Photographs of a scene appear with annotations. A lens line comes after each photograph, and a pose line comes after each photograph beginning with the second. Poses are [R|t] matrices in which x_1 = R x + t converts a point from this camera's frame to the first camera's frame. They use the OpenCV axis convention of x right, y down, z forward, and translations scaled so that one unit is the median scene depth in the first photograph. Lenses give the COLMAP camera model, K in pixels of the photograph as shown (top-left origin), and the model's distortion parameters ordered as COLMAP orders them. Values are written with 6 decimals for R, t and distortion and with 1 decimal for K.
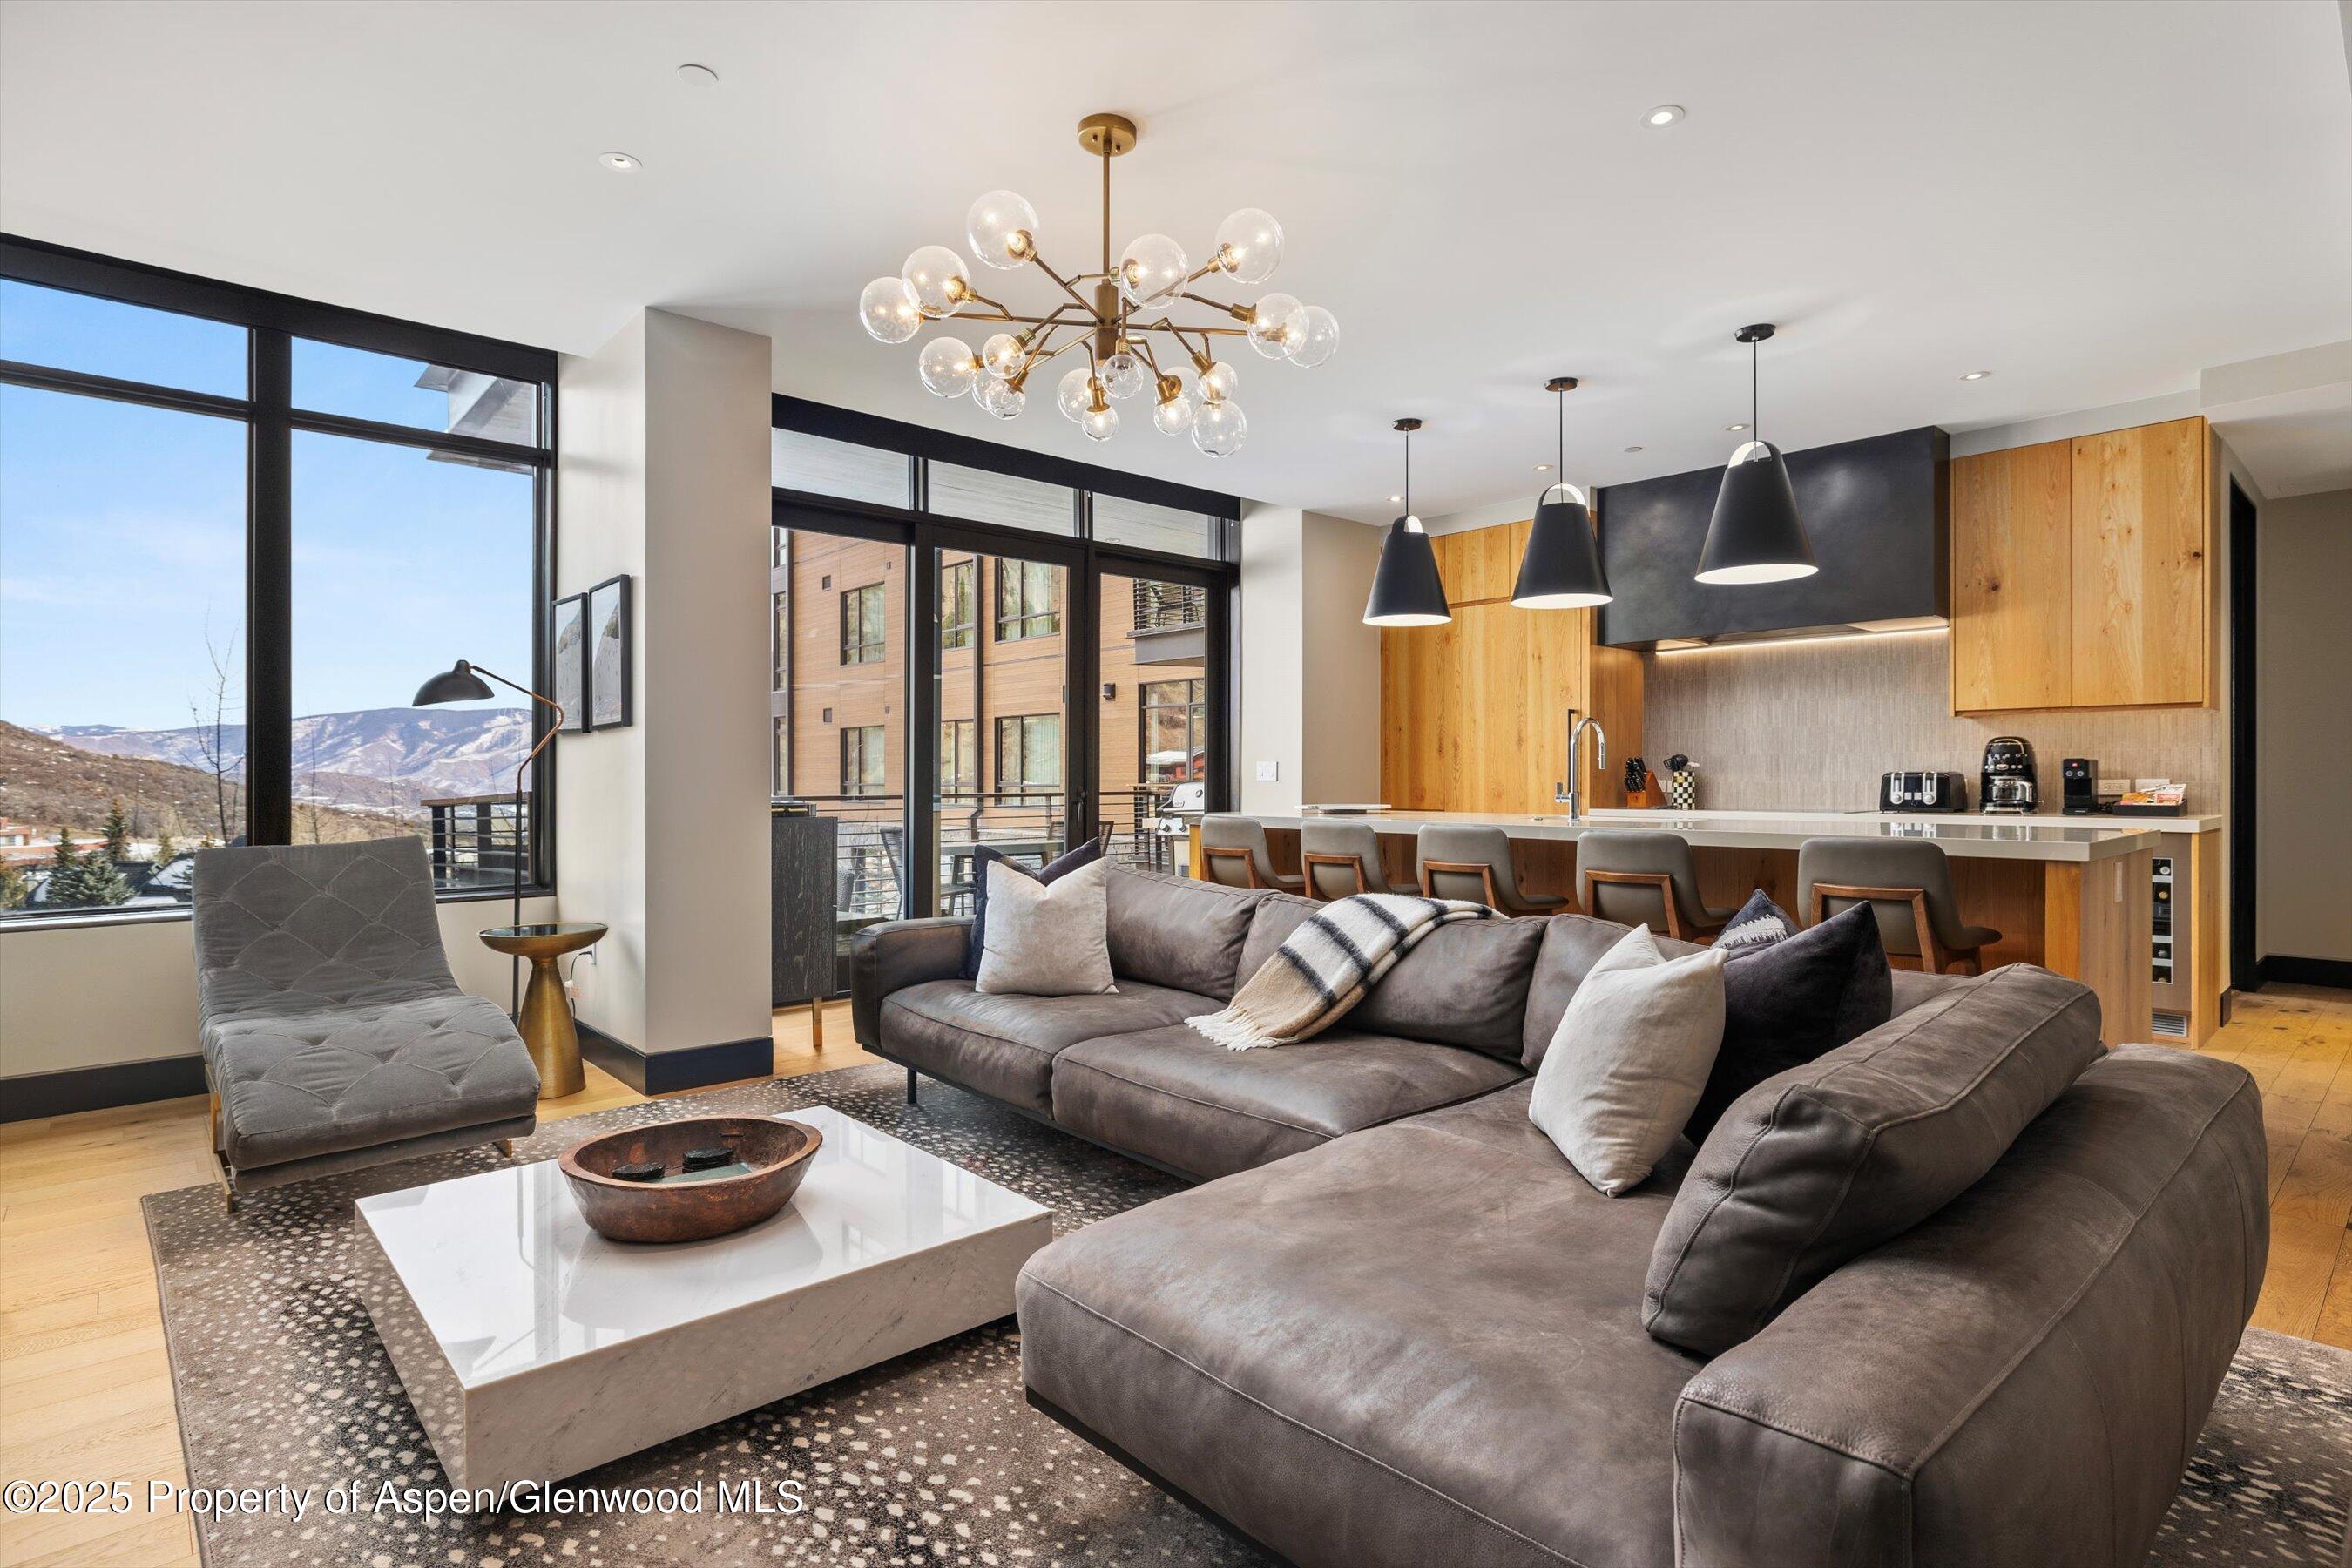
lens RADIAL K [[1190.7, 0, 1175.0], [0, 1190.7, 790.7], [0, 0, 1]] dist [-0.002940, -0.000334]
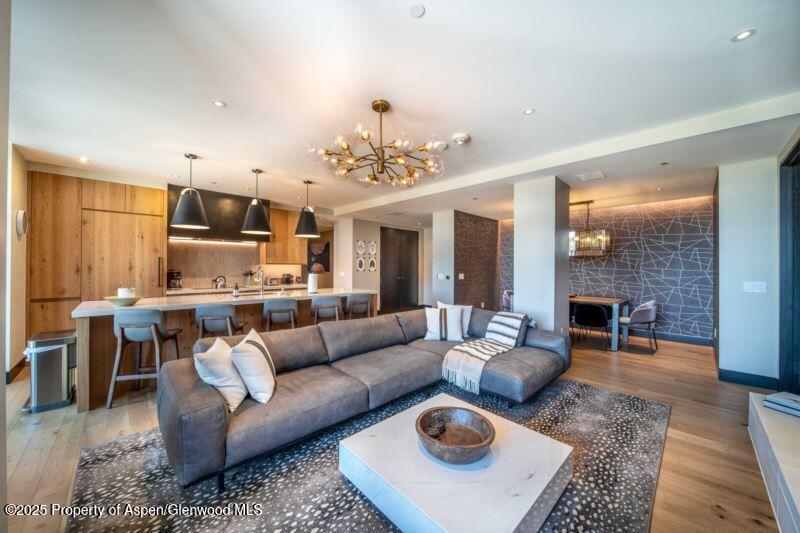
lens RADIAL K [[331.7, 0, 400.0], [0, 331.7, 266.5], [0, 0, 1]] dist [0.010778, 0.000082]
pose [[-0.097151, 0.006870, 0.995246, -0.647823], [0.019815, 0.999791, -0.004967, -0.040730], [-0.995072, 0.019238, -0.097267, 0.683528]]
